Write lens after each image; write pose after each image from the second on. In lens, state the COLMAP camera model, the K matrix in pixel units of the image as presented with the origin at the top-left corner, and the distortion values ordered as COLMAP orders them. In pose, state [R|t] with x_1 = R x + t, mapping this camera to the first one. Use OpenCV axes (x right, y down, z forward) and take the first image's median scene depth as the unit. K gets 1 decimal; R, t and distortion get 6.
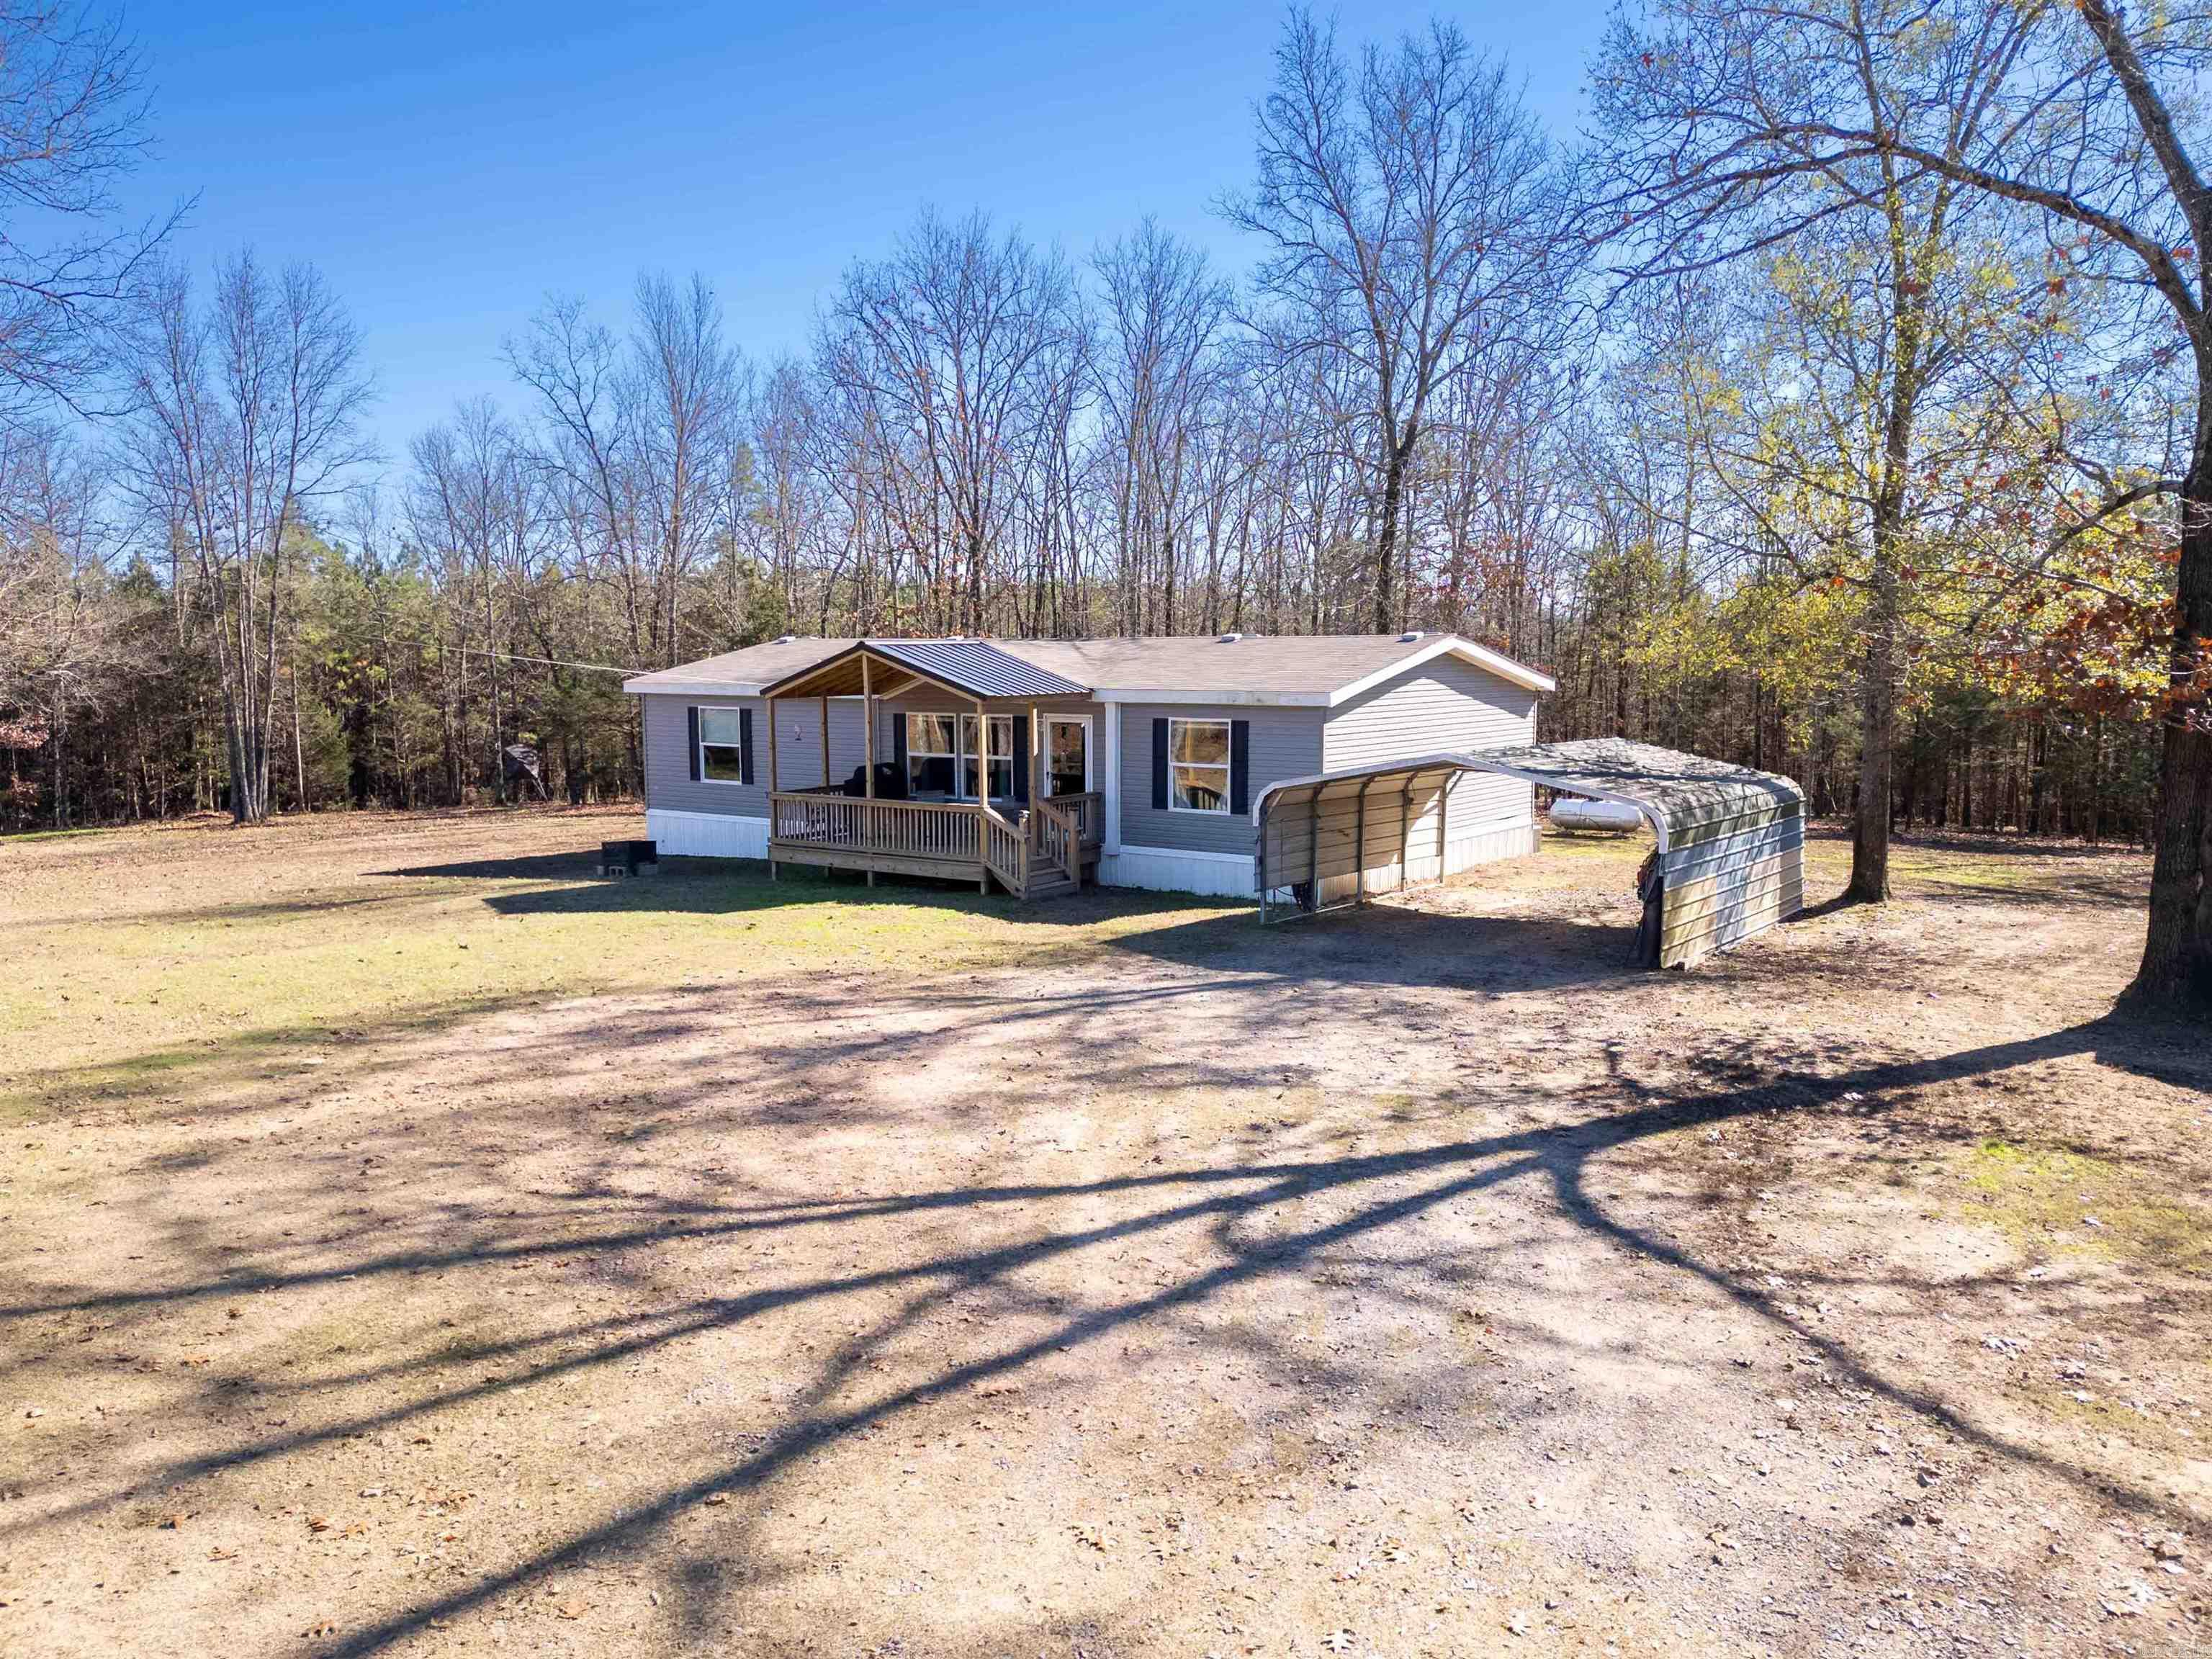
lens RADIAL K [[1698.7, 0, 1068.9], [0, 1698.7, 749.8], [0, 0, 1]] dist [0.145067, -0.196922]
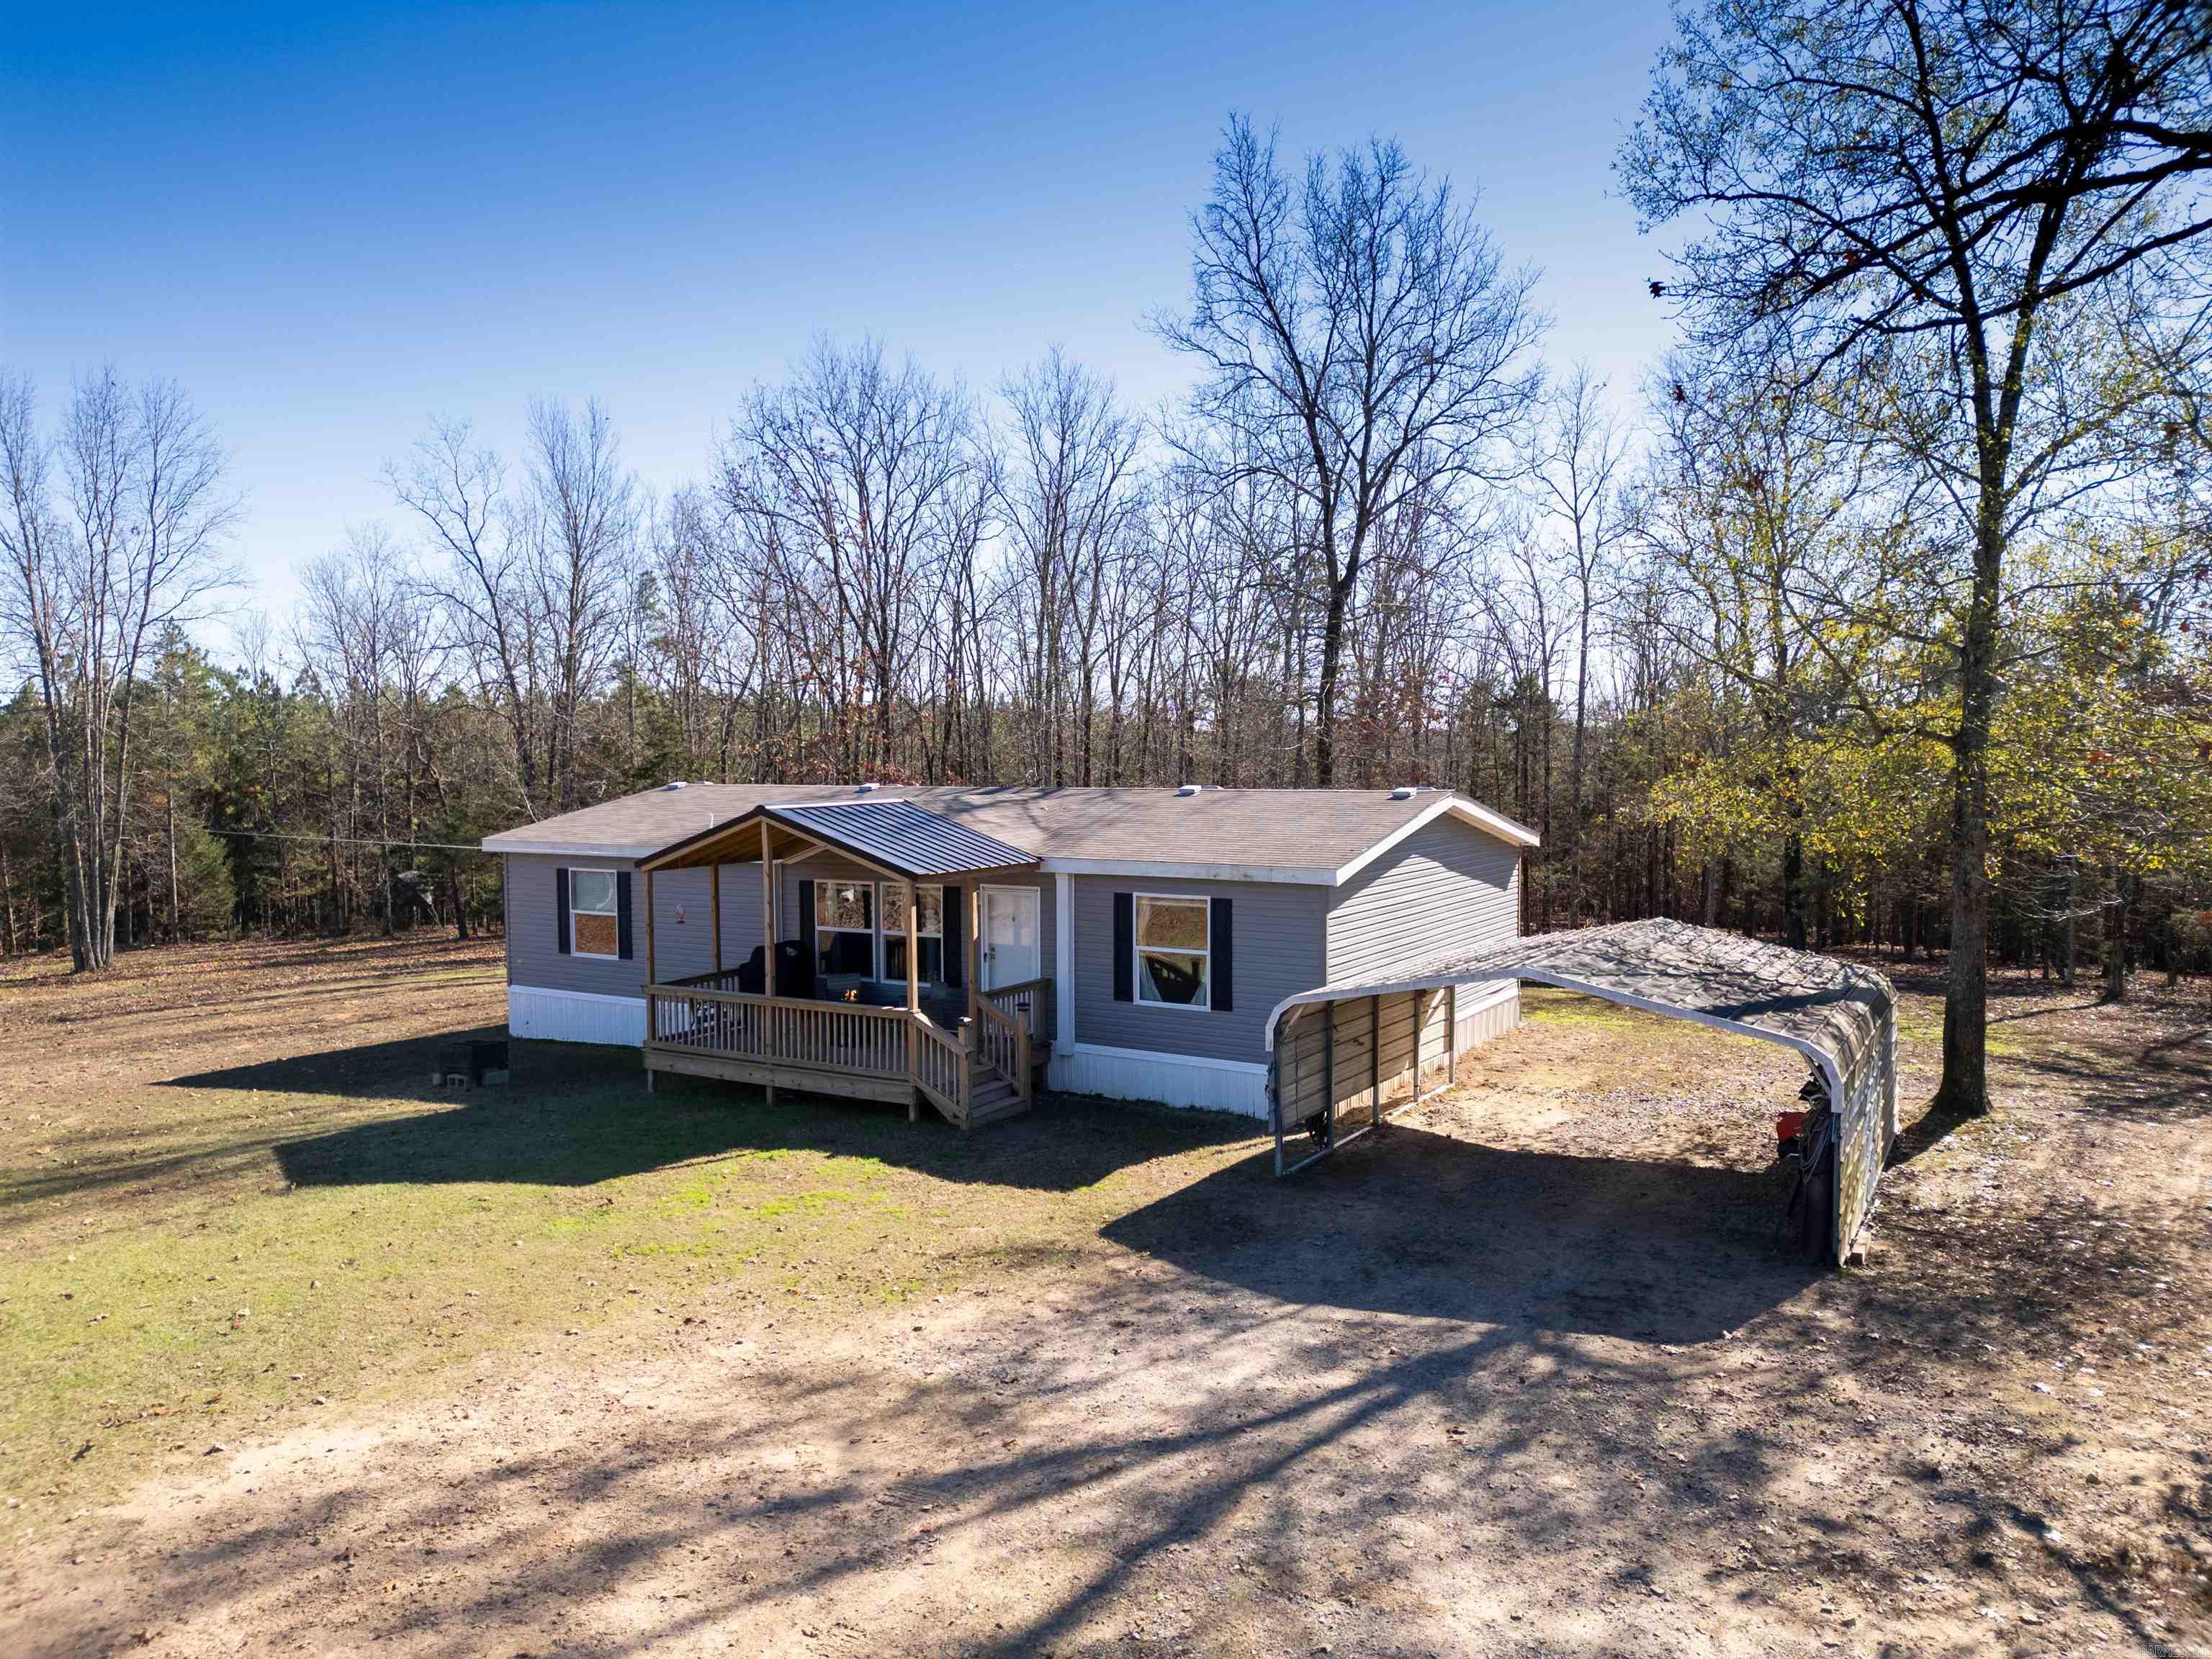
lens RADIAL K [[1513.0, 0, 1118.4], [0, 1513.0, 797.9], [0, 0, 1]] dist [0.054577, -0.023066]
pose [[0.994338, -0.005588, 0.106121, -0.020970], [0.009140, 0.999413, -0.033018, -0.031167], [-0.105874, 0.033801, 0.993805, 0.194448]]
